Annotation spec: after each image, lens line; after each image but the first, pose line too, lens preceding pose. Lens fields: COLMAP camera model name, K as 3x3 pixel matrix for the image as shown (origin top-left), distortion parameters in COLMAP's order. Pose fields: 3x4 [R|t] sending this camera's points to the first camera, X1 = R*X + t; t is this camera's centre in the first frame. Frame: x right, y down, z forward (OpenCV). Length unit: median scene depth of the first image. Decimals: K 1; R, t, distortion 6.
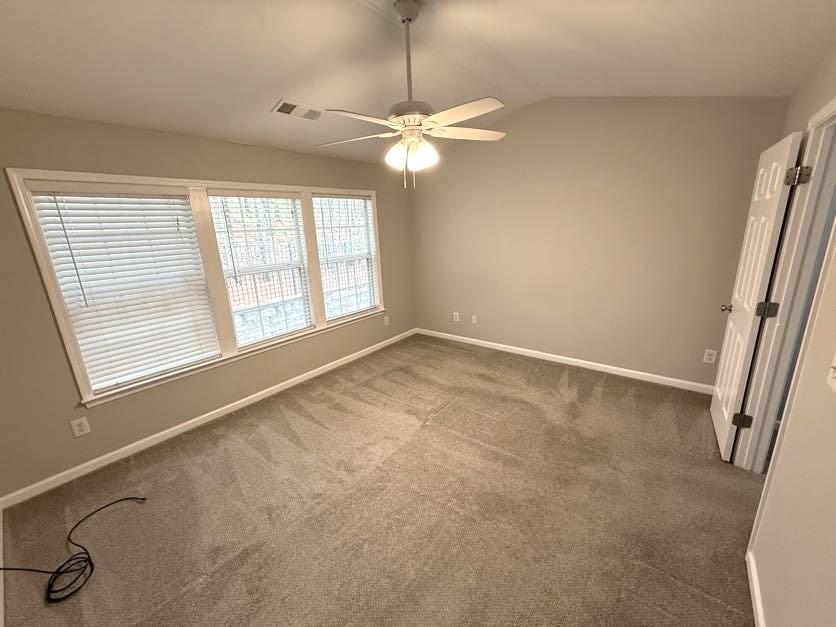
lens RADIAL K [[330.4, 0, 418.0], [0, 330.4, 313.5], [0, 0, 1]] dist [-0.000042, -0.000189]
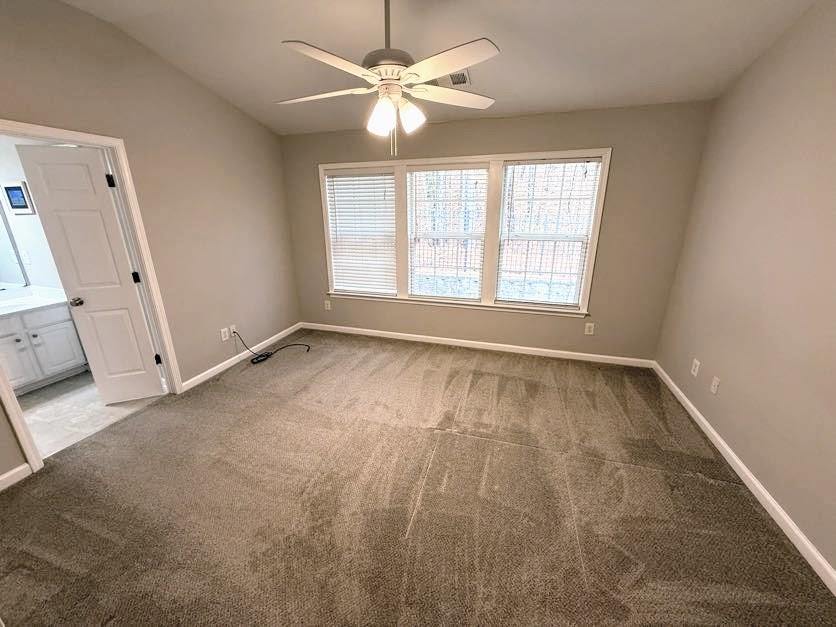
lens RADIAL K [[340.4, 0, 418.0], [0, 340.4, 313.5], [0, 0, 1]] dist [0.000024, -0.000114]
pose [[0.363268, 0.325008, -0.873159, 0.620055], [-0.244222, 0.937629, 0.247400, -0.154389], [0.899106, 0.123372, 0.419985, 0.476152]]
